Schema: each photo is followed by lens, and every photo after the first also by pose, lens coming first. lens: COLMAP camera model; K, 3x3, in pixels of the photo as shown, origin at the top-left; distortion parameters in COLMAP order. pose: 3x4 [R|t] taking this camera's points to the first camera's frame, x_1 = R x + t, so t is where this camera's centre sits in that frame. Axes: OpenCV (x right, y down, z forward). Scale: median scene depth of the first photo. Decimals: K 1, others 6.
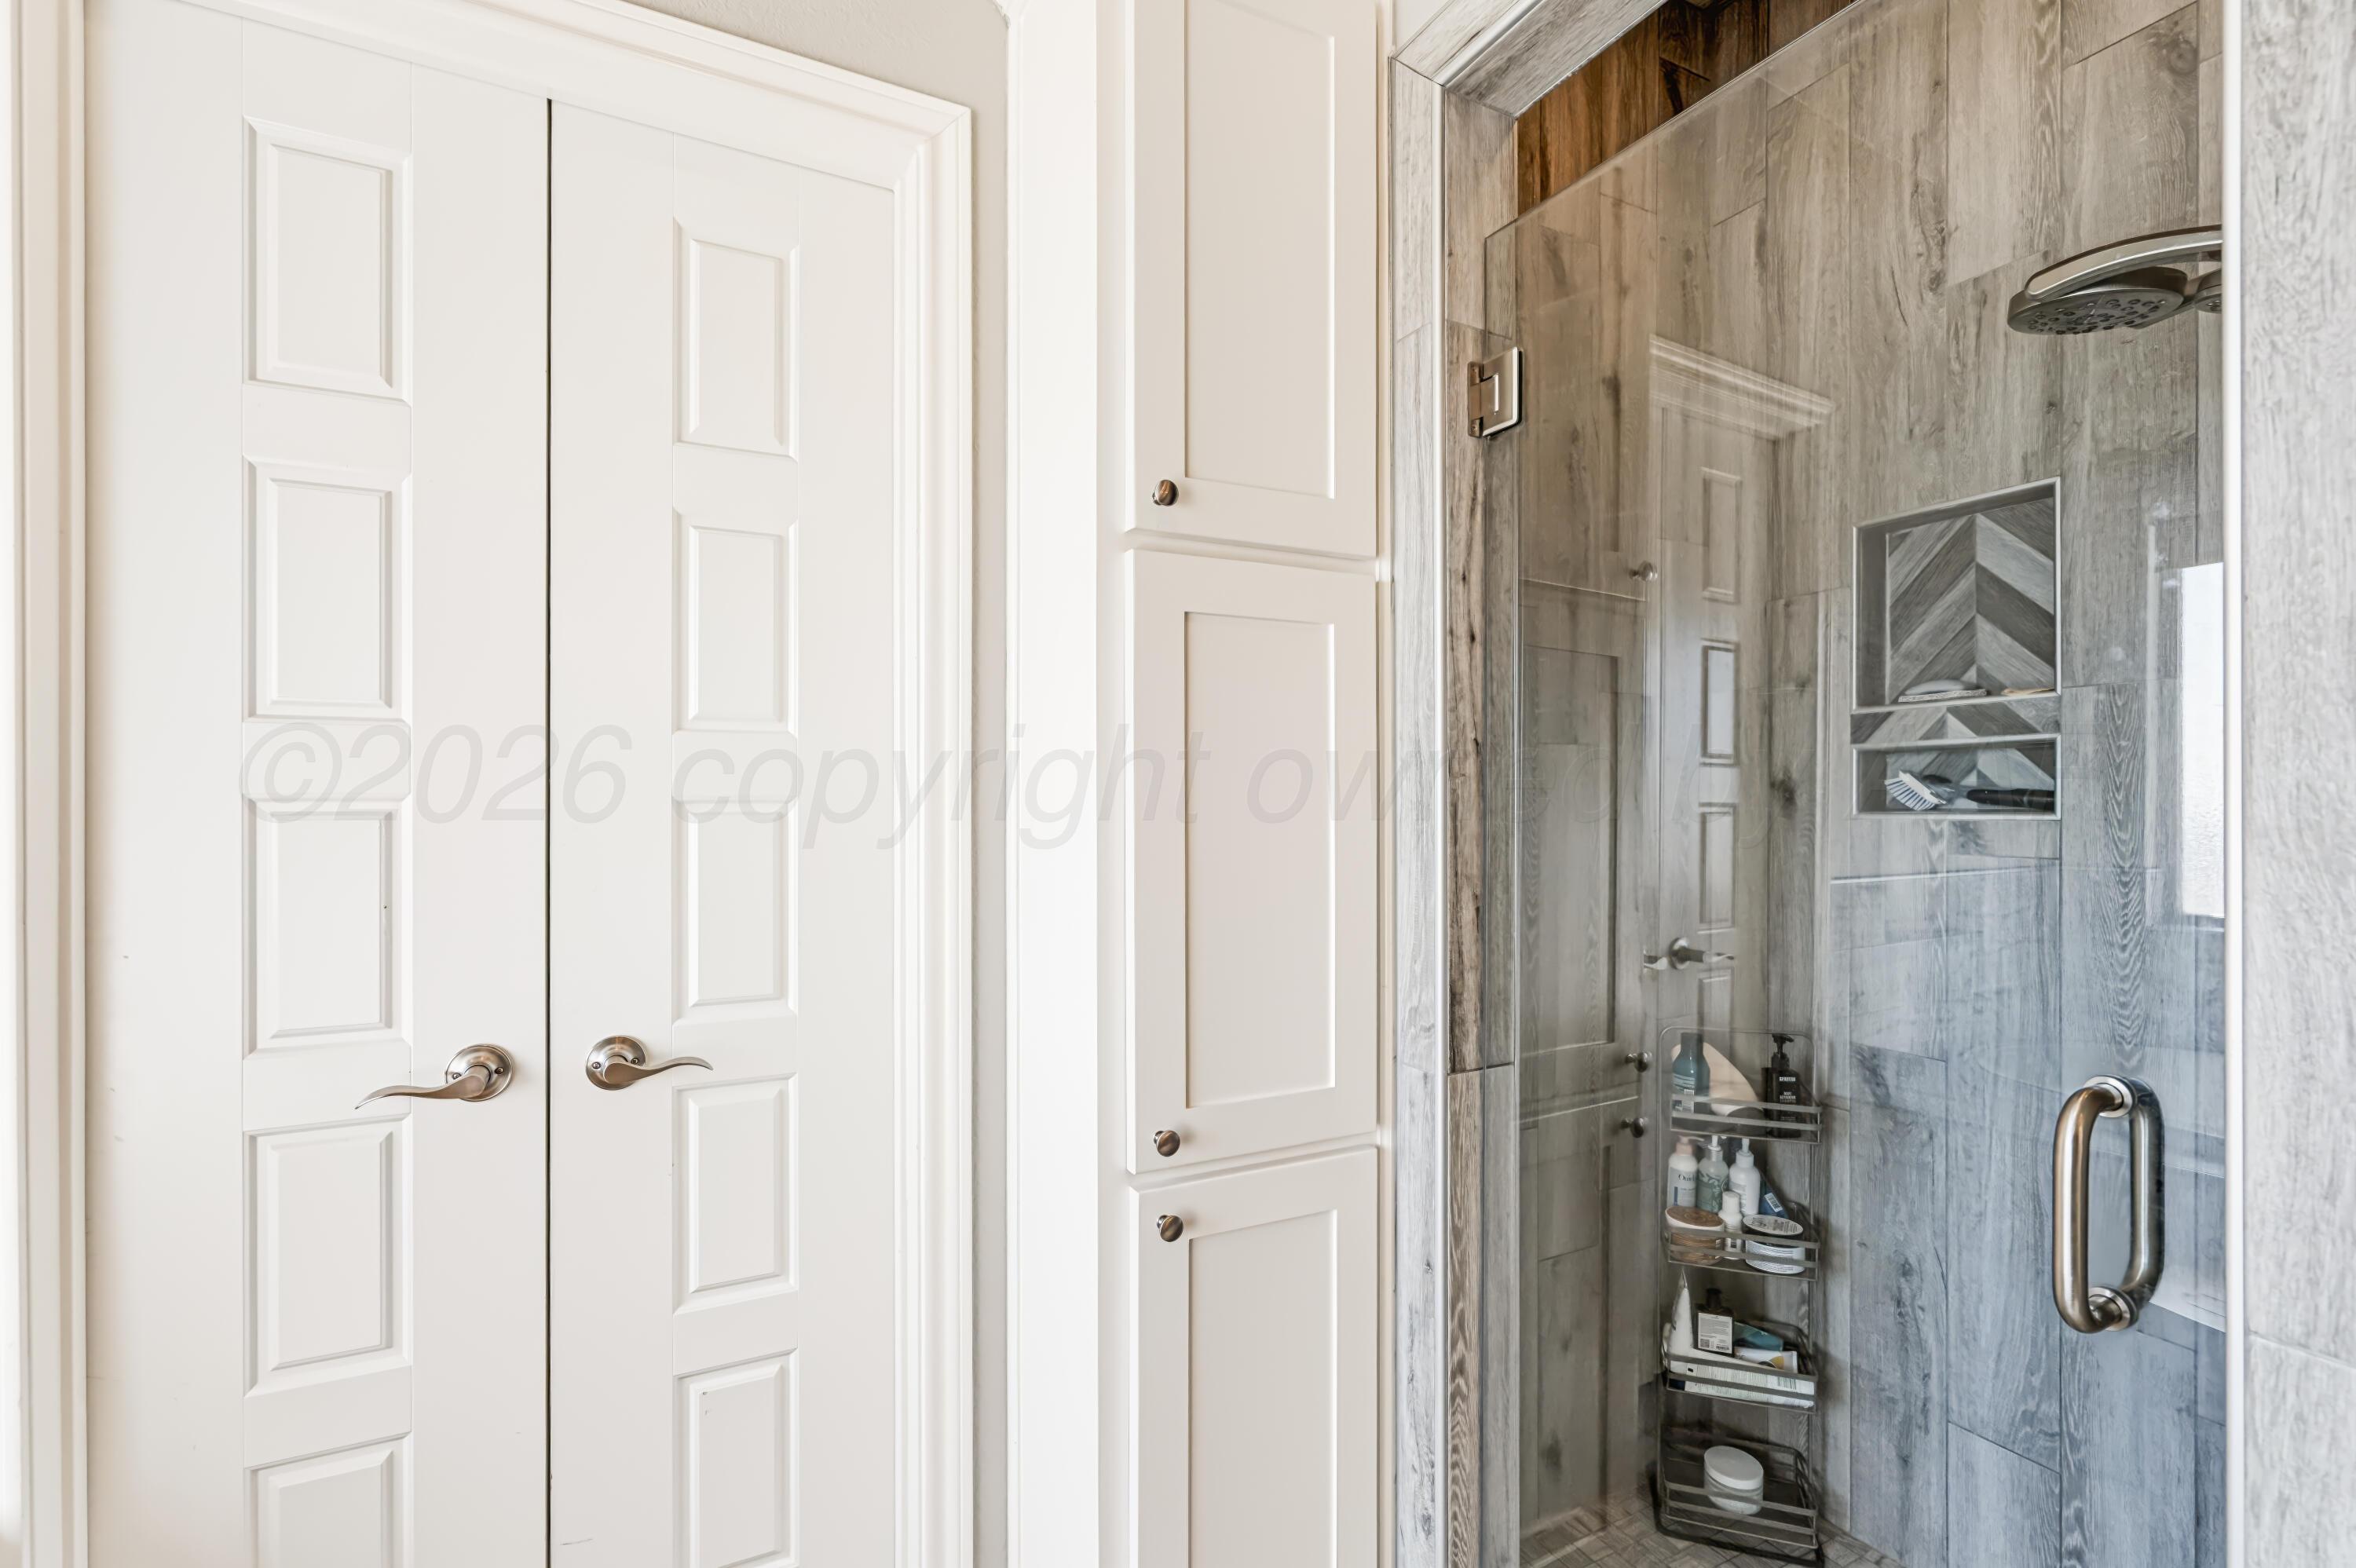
lens RADIAL K [[1078.8, 0, 1186.9], [0, 1078.8, 778.1], [0, 0, 1]] dist [-0.006398, 0.004911]
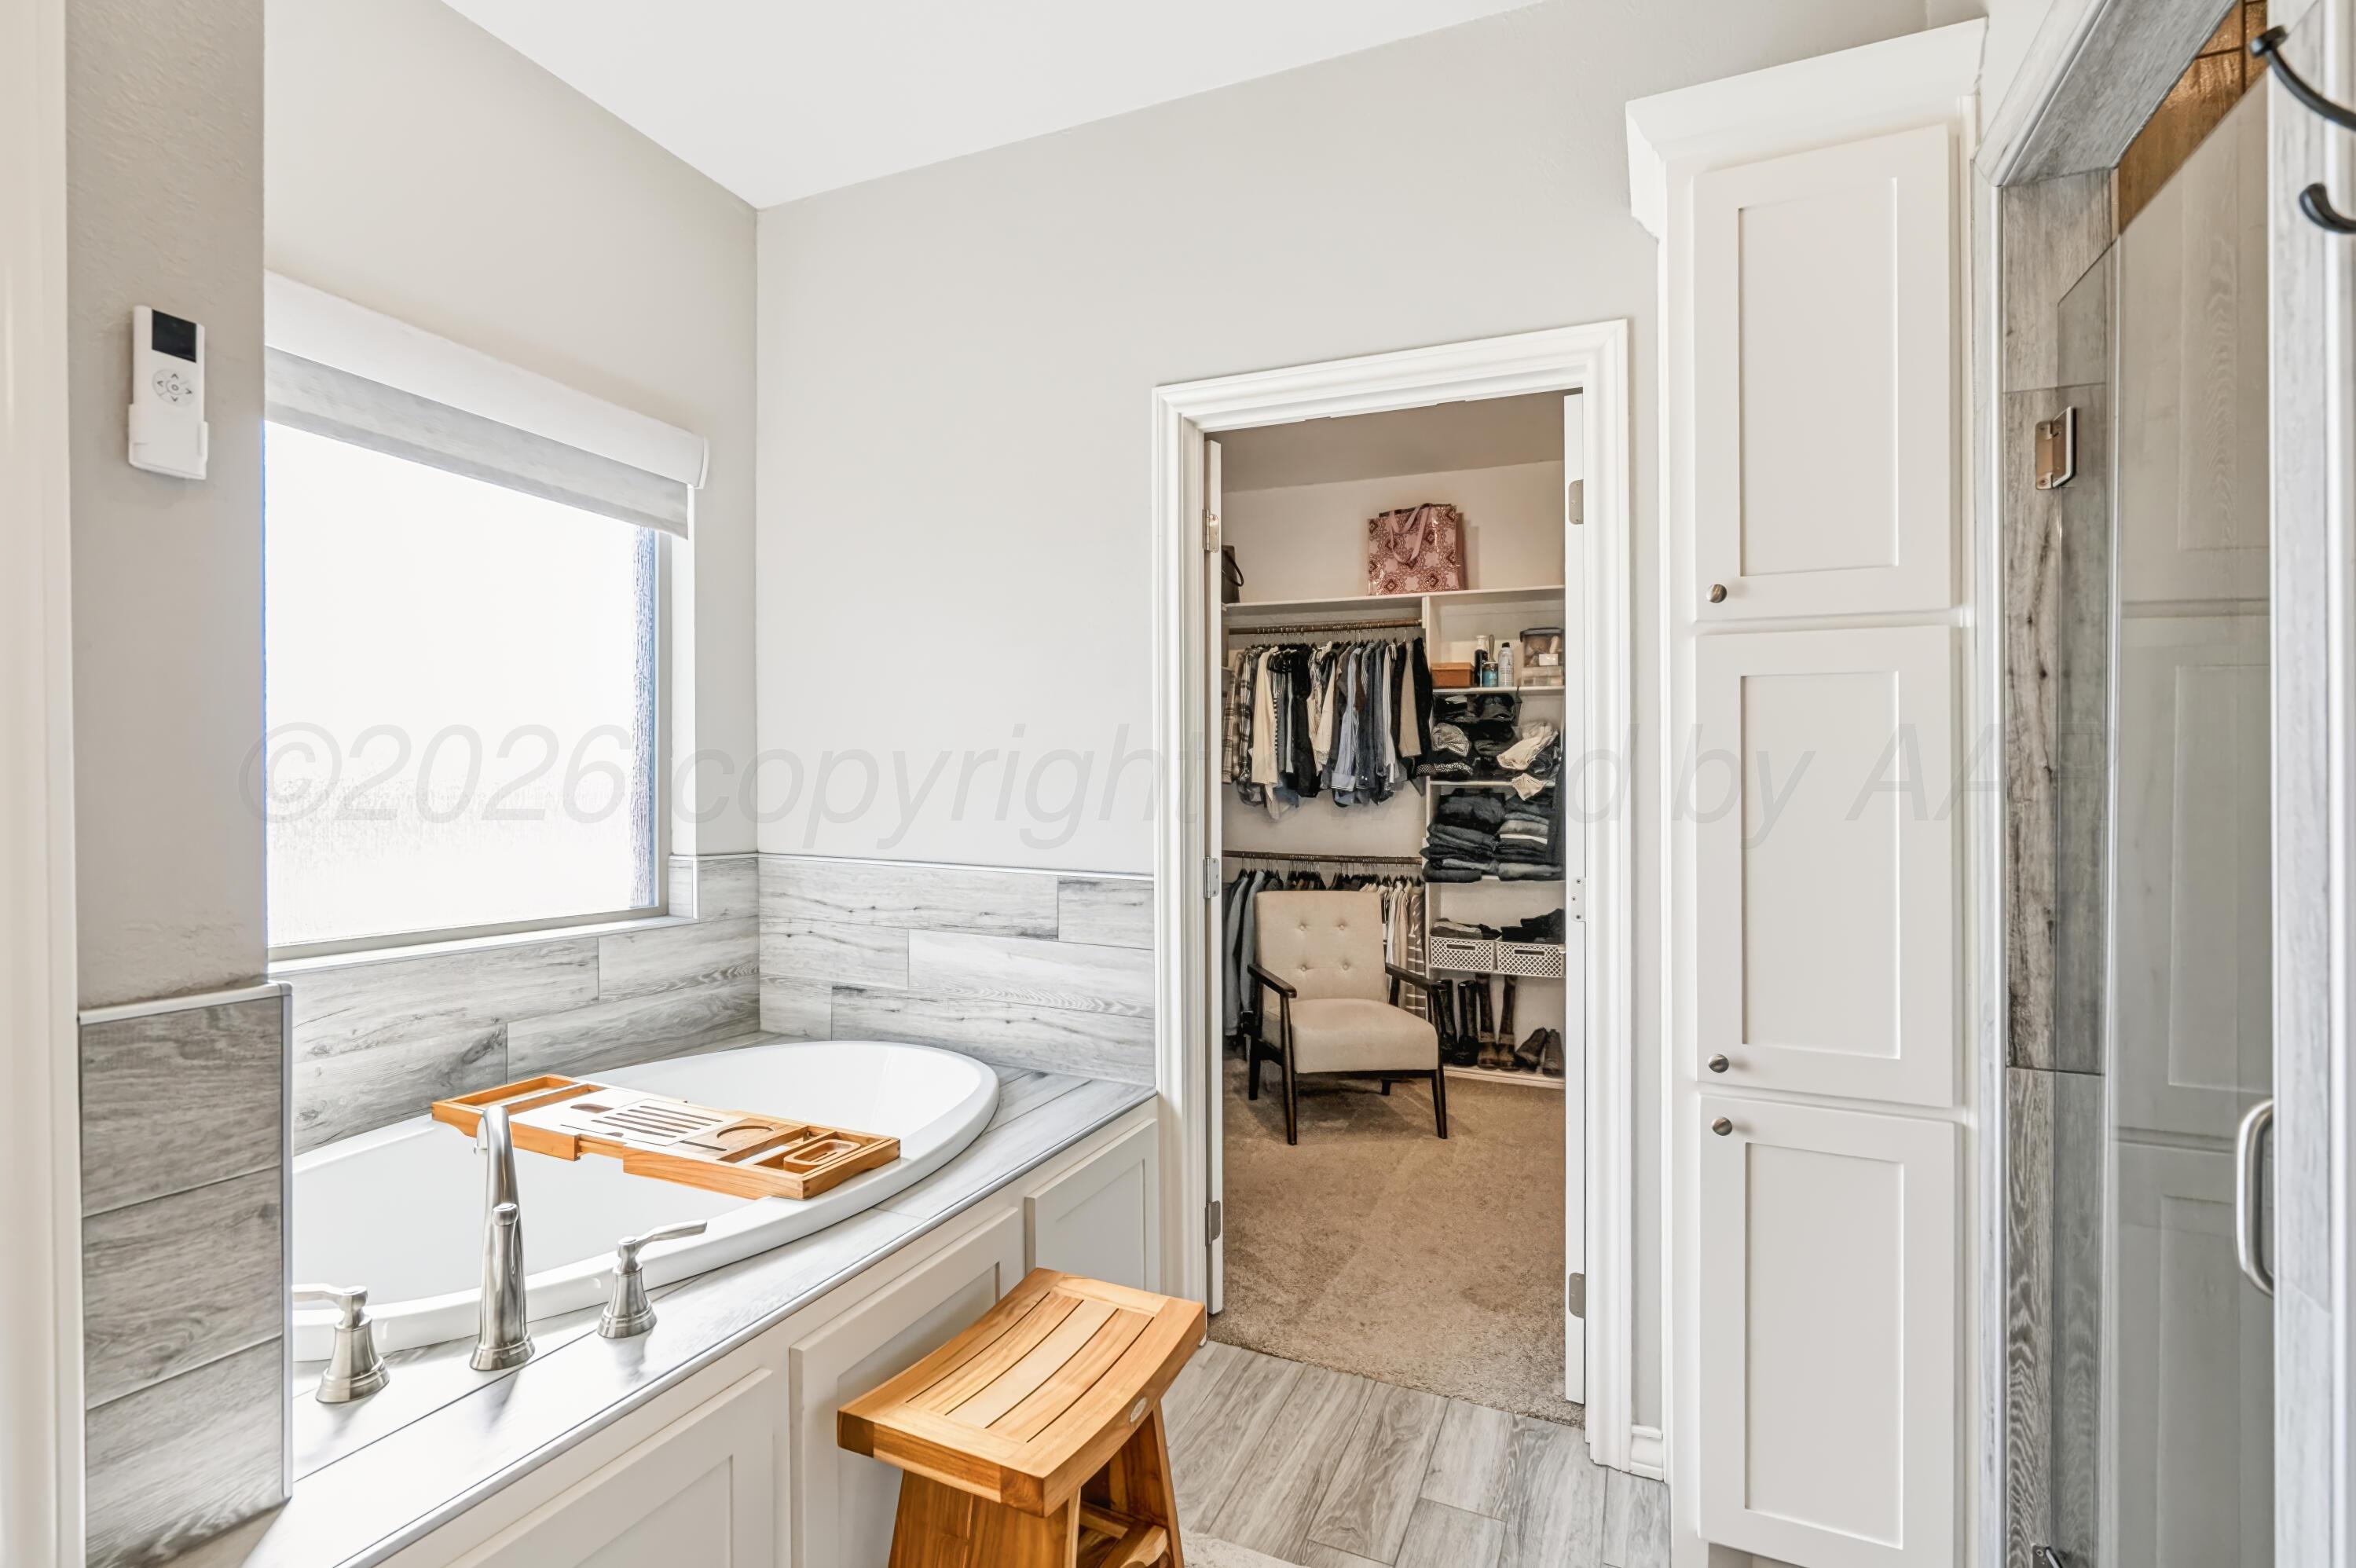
lens RADIAL K [[1078.9, 0, 1170.6], [0, 1078.9, 789.2], [0, 0, 1]] dist [-0.006398, 0.004911]
pose [[0.620337, 0.005814, -0.784314, 0.576750], [0.001549, 0.999961, 0.008638, -0.024482], [0.784334, -0.006573, 0.620304, -0.372878]]
